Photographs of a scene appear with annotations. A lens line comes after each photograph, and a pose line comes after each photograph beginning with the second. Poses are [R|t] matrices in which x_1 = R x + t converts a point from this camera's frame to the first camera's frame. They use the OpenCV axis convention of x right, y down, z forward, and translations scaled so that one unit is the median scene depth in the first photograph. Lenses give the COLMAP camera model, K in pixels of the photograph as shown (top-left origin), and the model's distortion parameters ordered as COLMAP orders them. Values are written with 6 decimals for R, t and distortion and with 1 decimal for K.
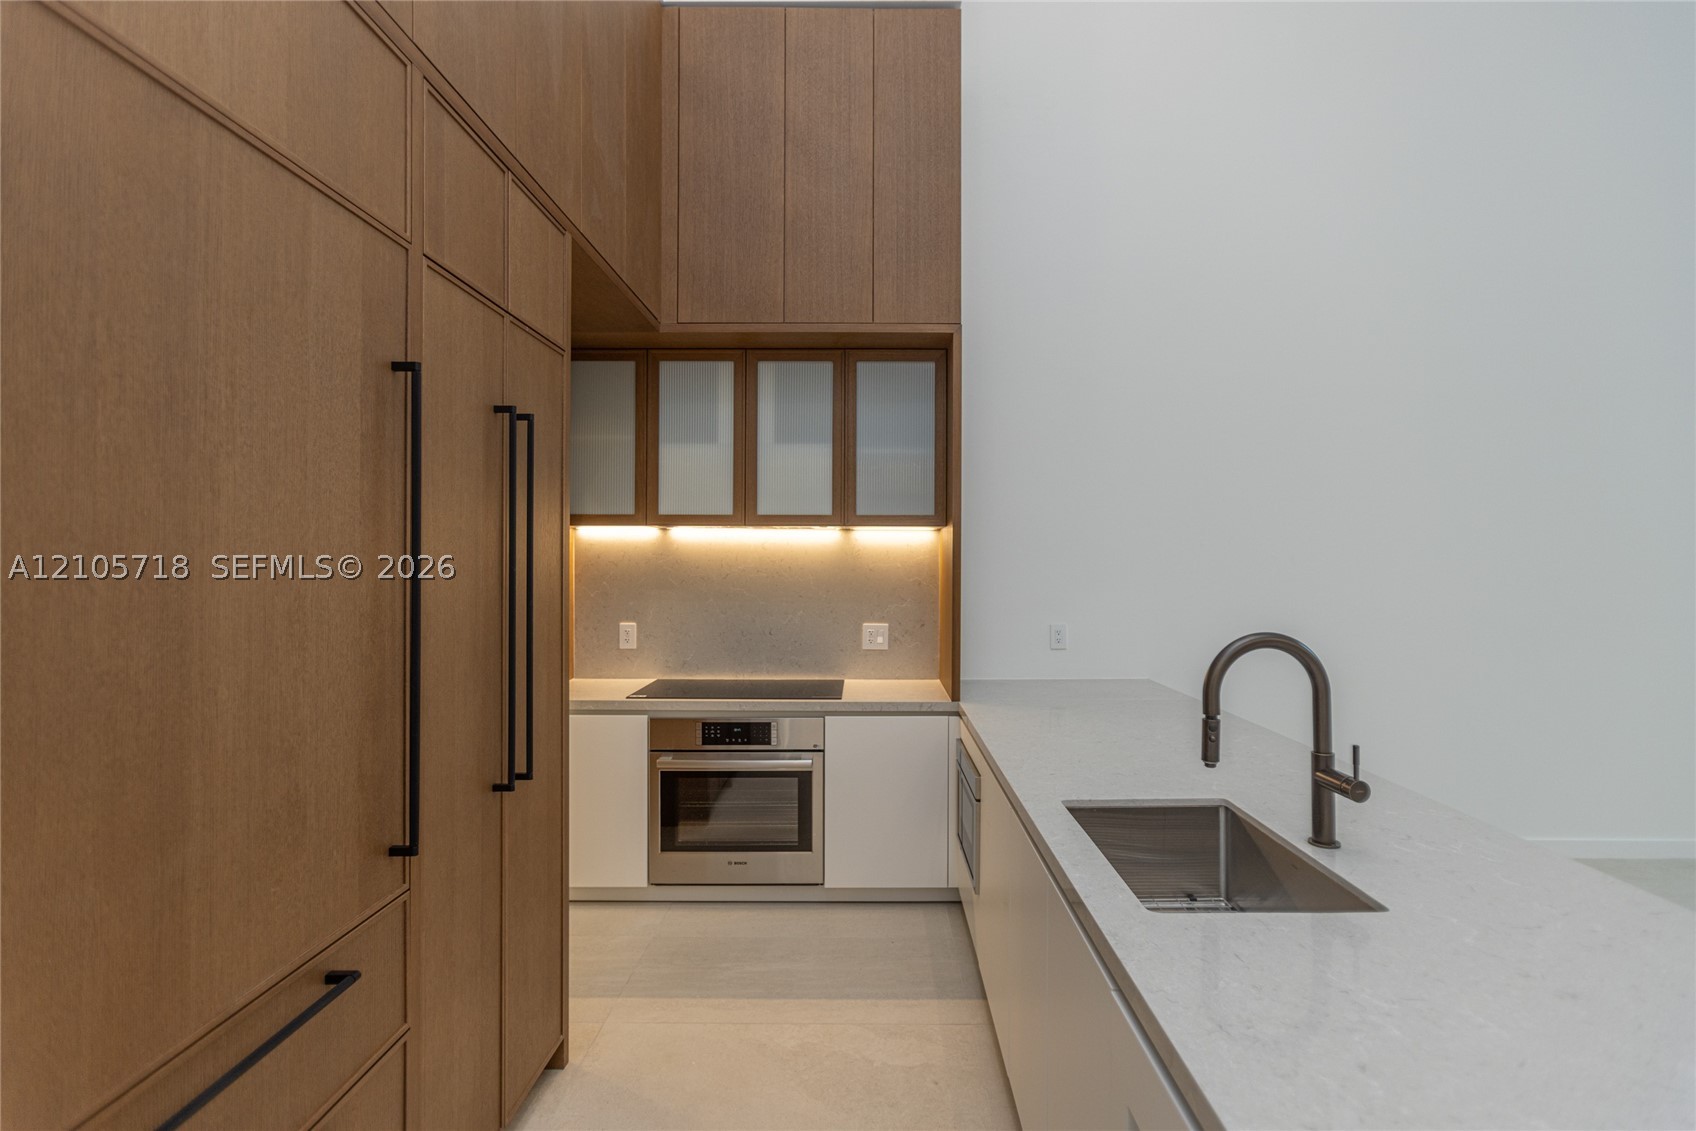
lens RADIAL K [[802.7, 0, 855.3], [0, 802.7, 557.6], [0, 0, 1]] dist [-0.006024, -0.000037]
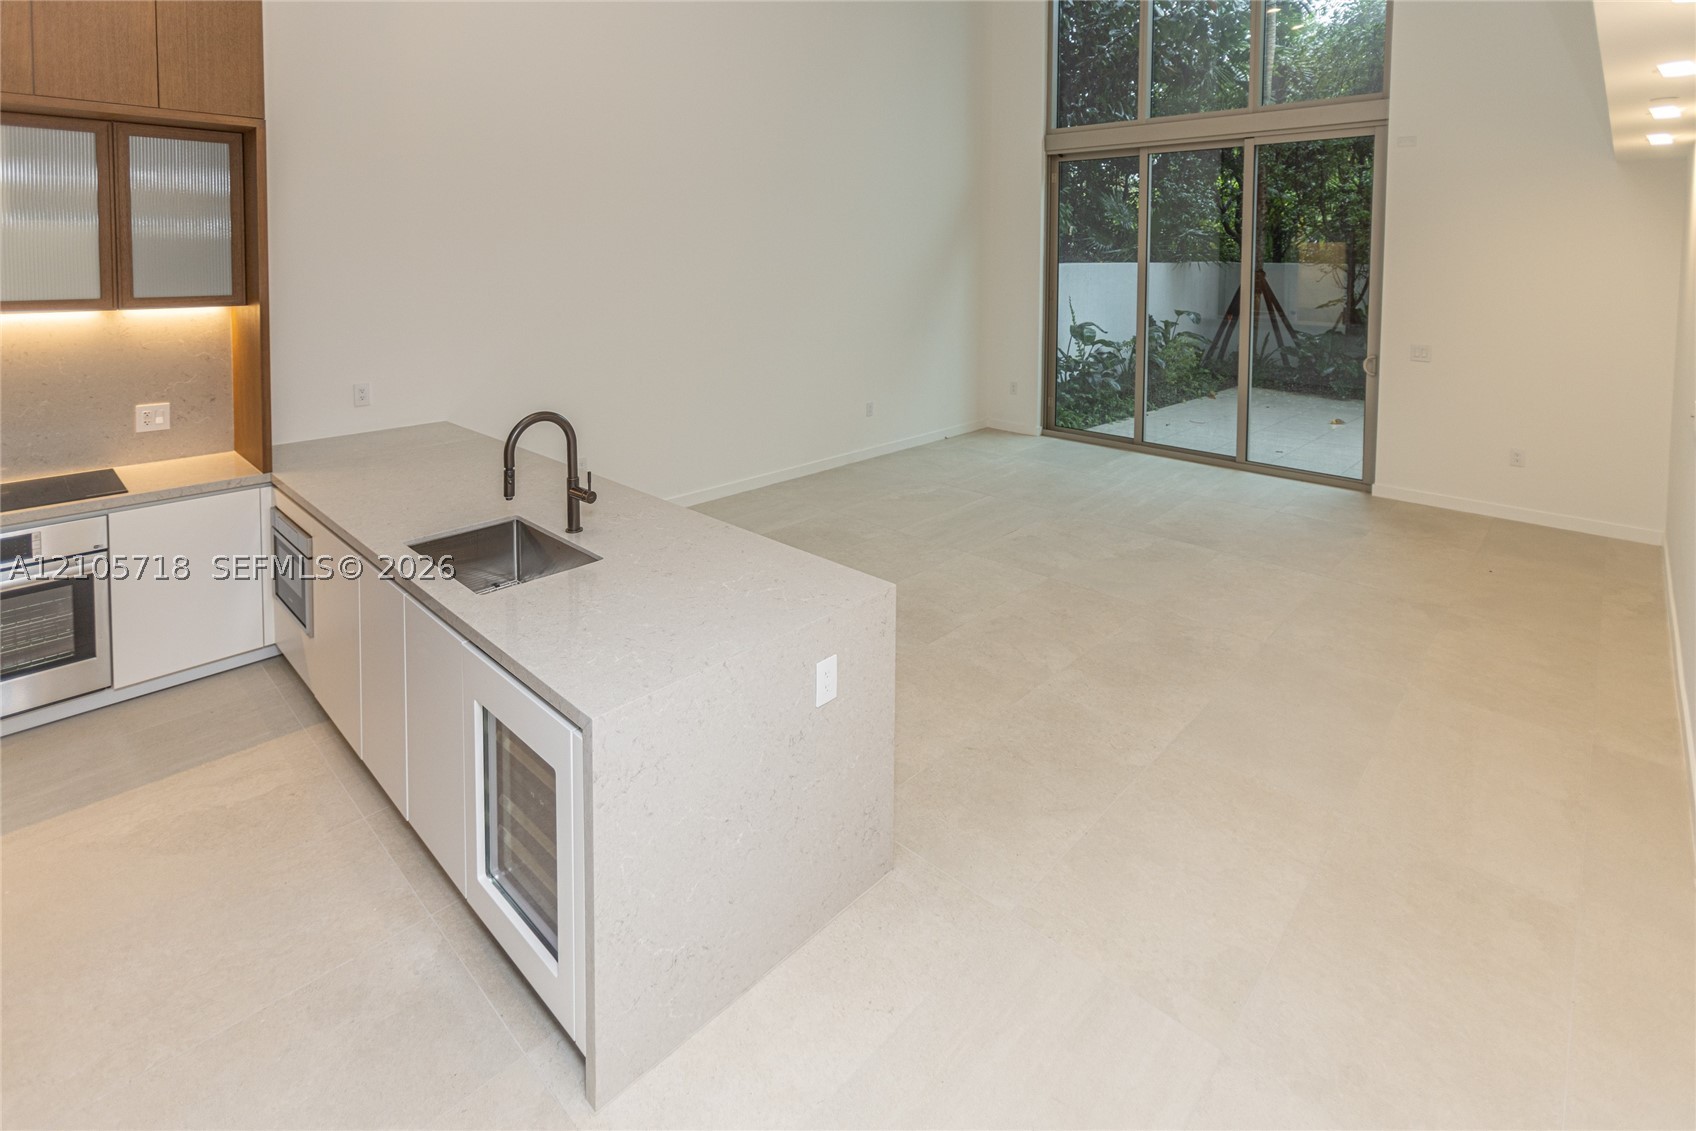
lens RADIAL K [[839.2, 0, 818.5], [0, 839.2, 292.7], [0, 0, 1]] dist [-0.001214, -0.000108]
pose [[0.696826, -0.033017, 0.716480, -0.159059], [-0.002453, 0.998824, 0.048414, -0.118879], [-0.717236, -0.035494, 0.695926, -0.301278]]
